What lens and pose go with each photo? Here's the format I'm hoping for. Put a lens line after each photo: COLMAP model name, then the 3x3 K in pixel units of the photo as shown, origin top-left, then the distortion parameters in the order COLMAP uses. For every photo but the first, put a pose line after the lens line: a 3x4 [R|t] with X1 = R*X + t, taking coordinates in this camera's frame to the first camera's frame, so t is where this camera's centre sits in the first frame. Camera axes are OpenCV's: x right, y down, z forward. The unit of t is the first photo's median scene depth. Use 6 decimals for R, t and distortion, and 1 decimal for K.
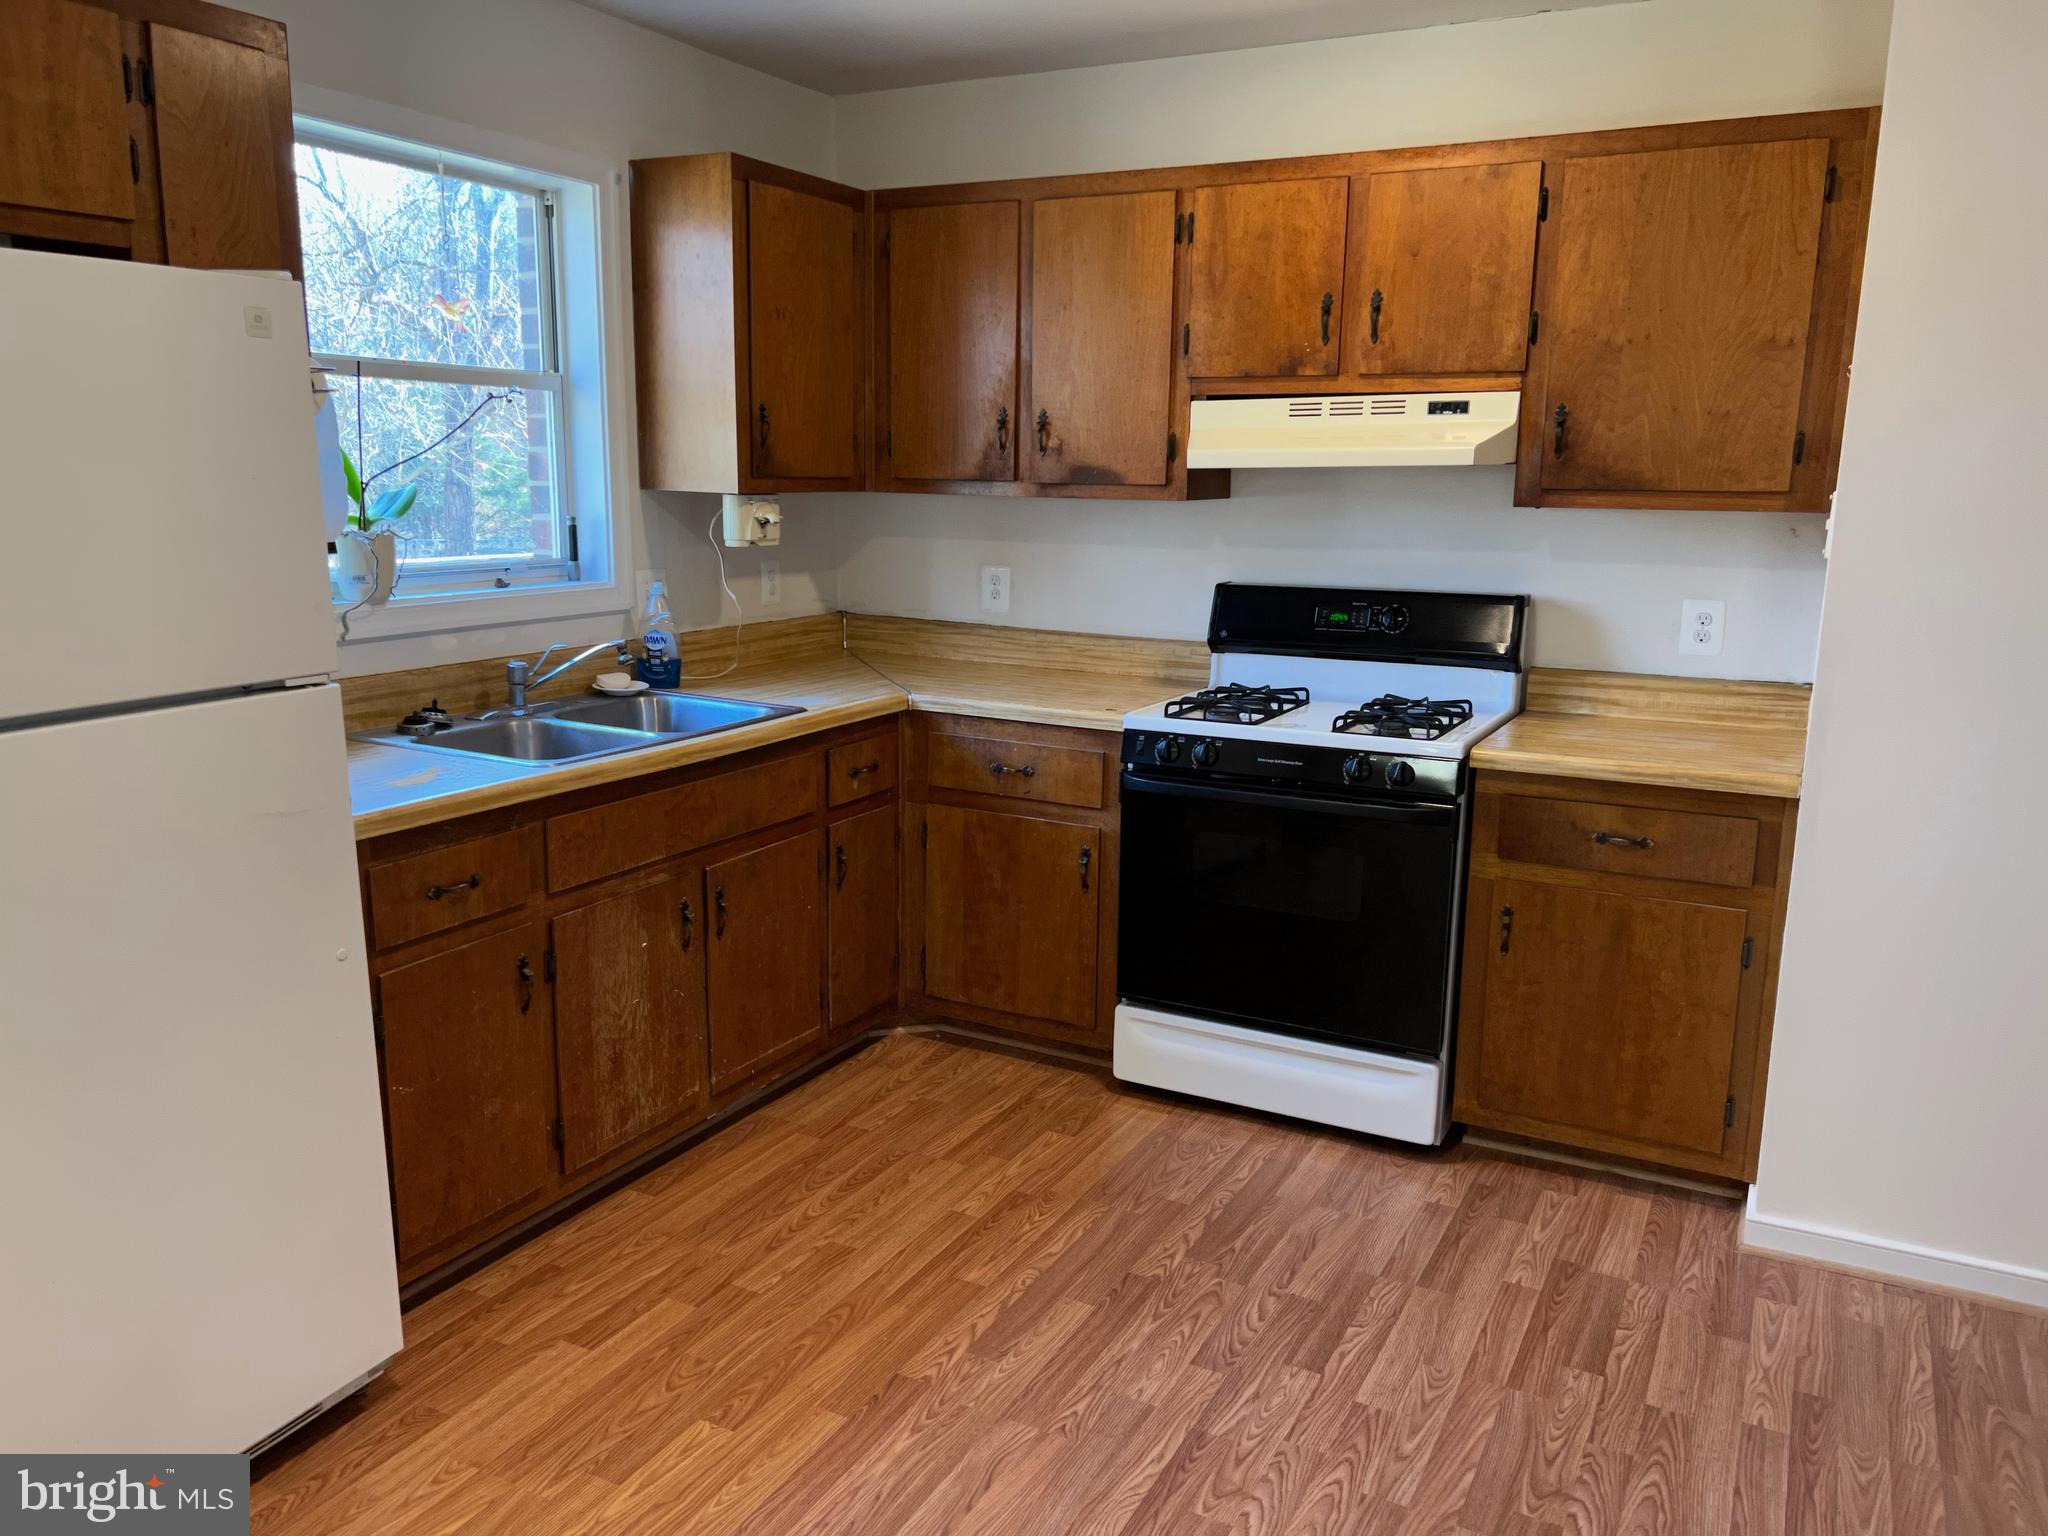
lens RADIAL K [[1536.9, 0, 1021.1], [0, 1536.9, 785.8], [0, 0, 1]] dist [0.066989, -0.078017]
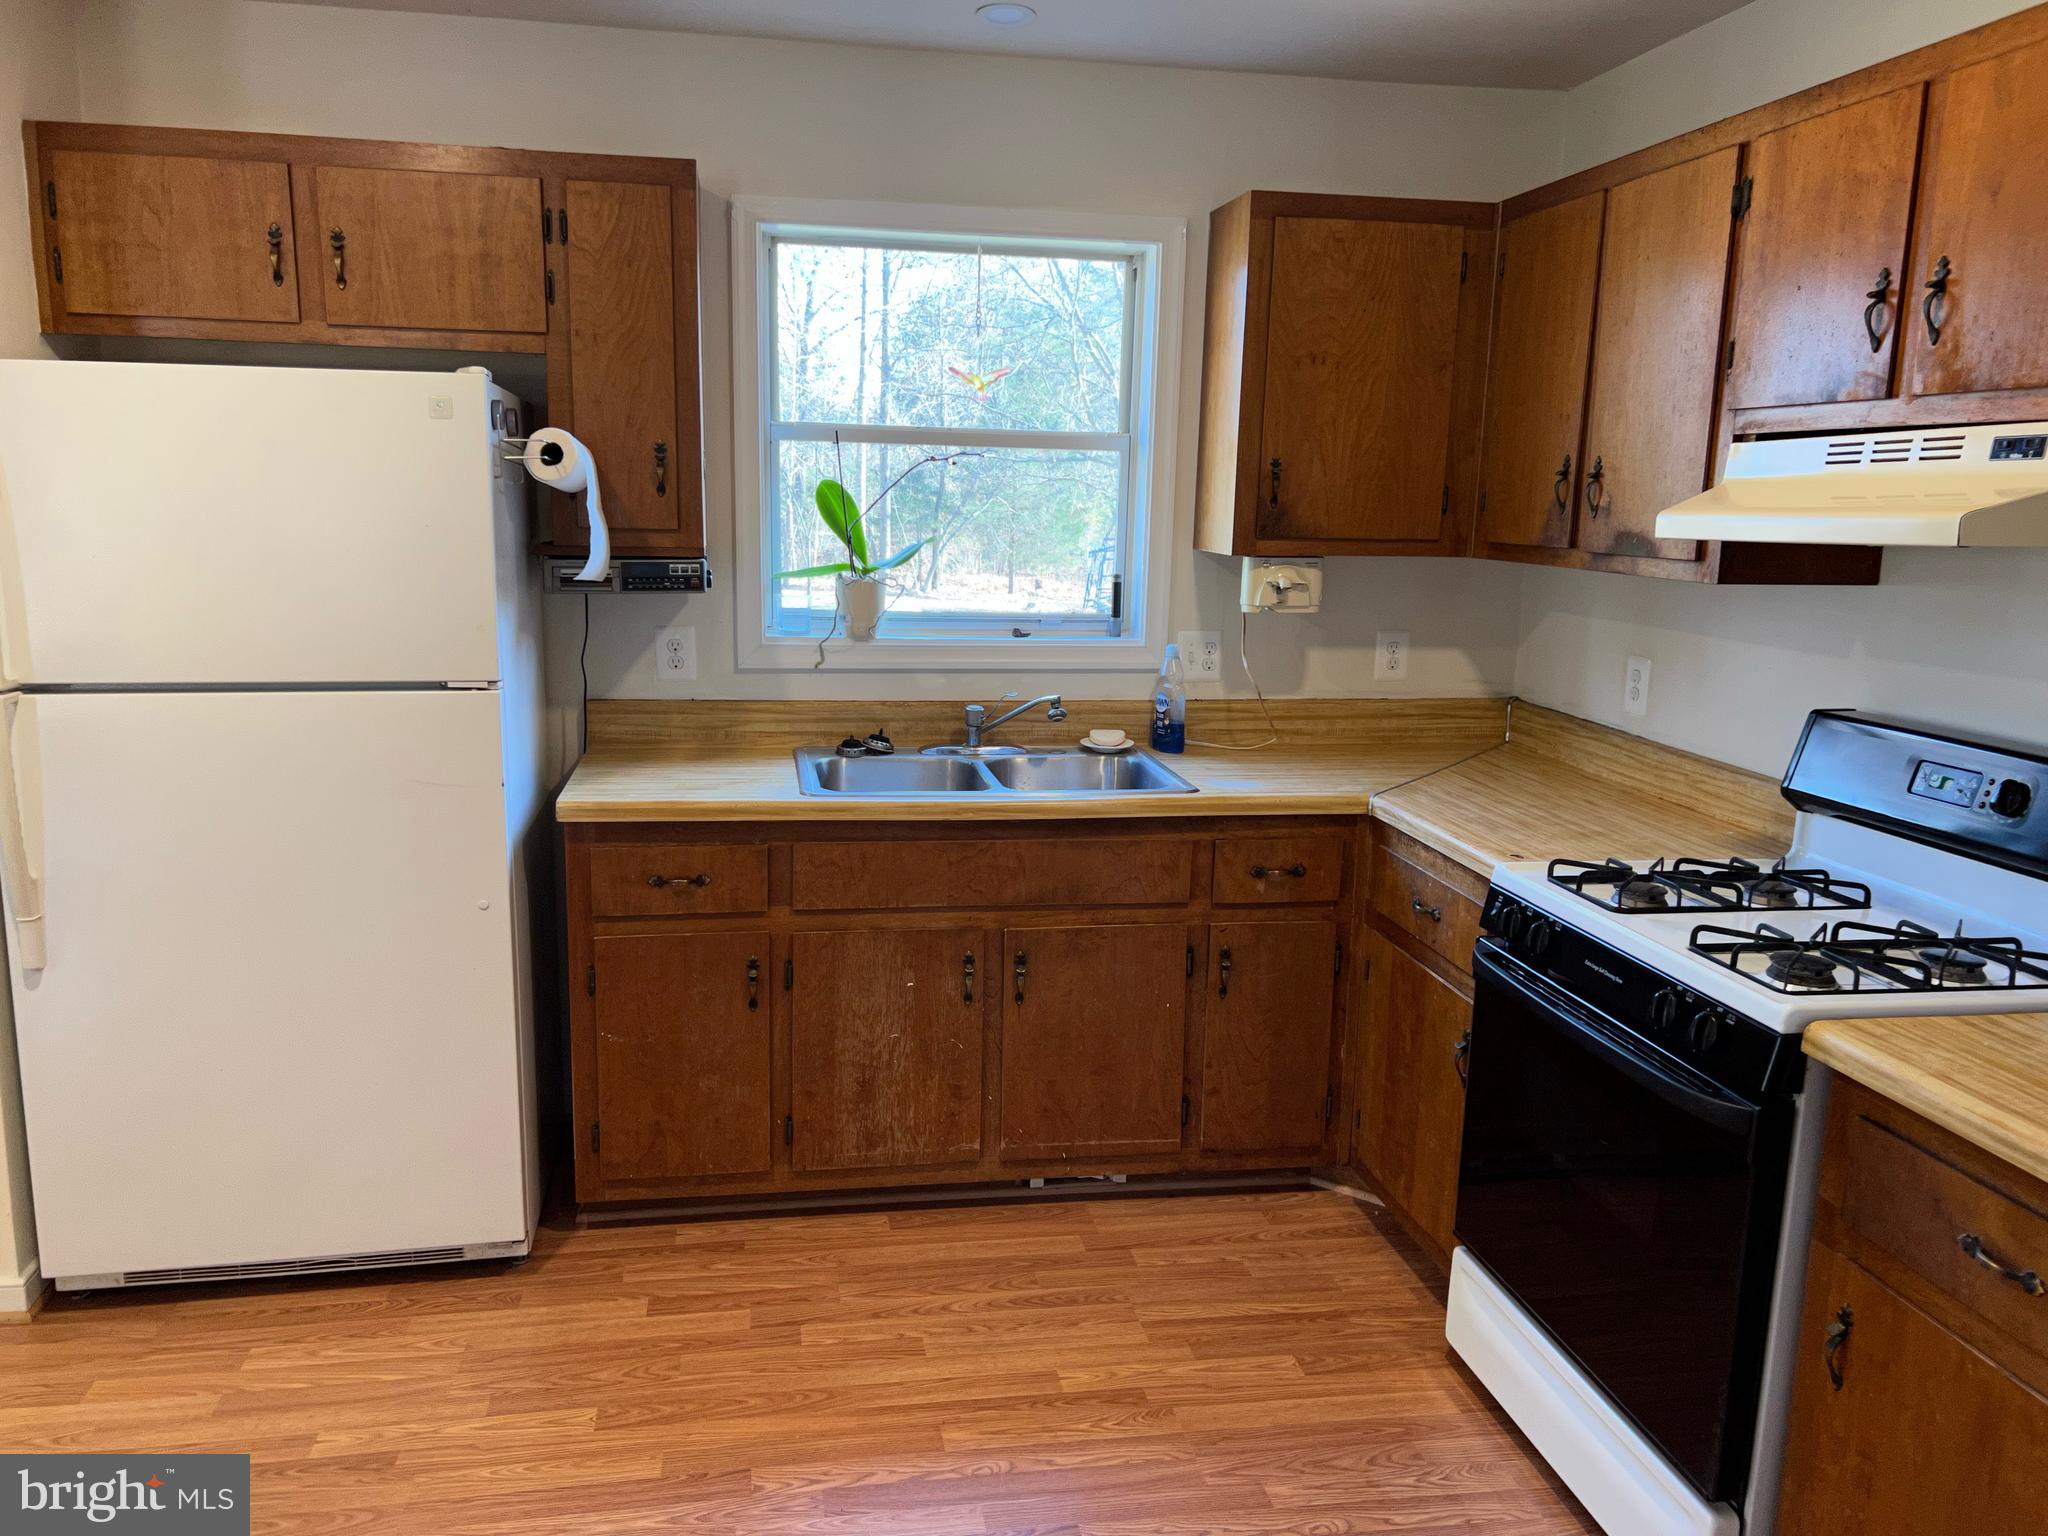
lens RADIAL K [[1536.9, 0, 1011.1], [0, 1536.9, 782.7], [0, 0, 1]] dist [0.066989, -0.078017]
pose [[0.606542, 0.148774, -0.781008, 0.515135], [-0.176169, 0.983066, 0.050449, -0.082990], [0.775288, 0.106990, 0.622481, 0.356167]]
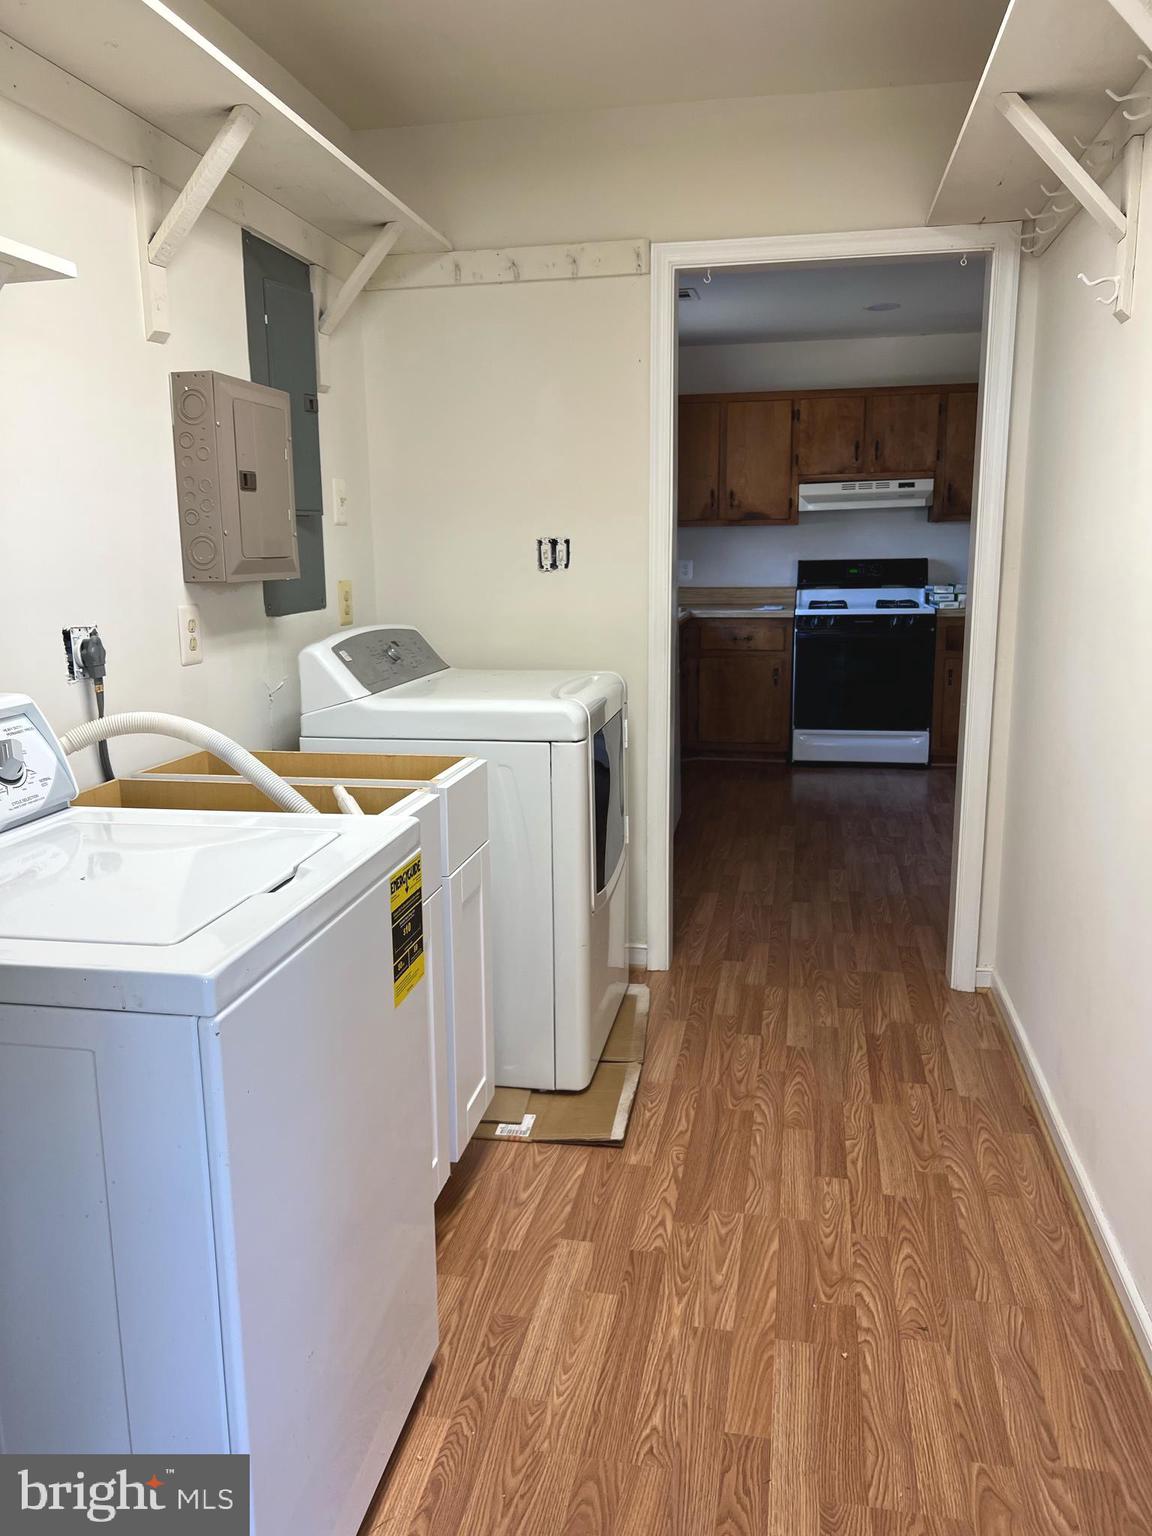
lens RADIAL K [[1152.7, 0, 581.2], [0, 1152.7, 766.8], [0, 0, 1]] dist [0.066989, -0.078017]
pose [[0.957816, -0.079893, 0.276052, -0.823358], [0.084107, 0.996451, -0.003440, 0.189935], [-0.274797, 0.026513, 0.961137, -0.717813]]
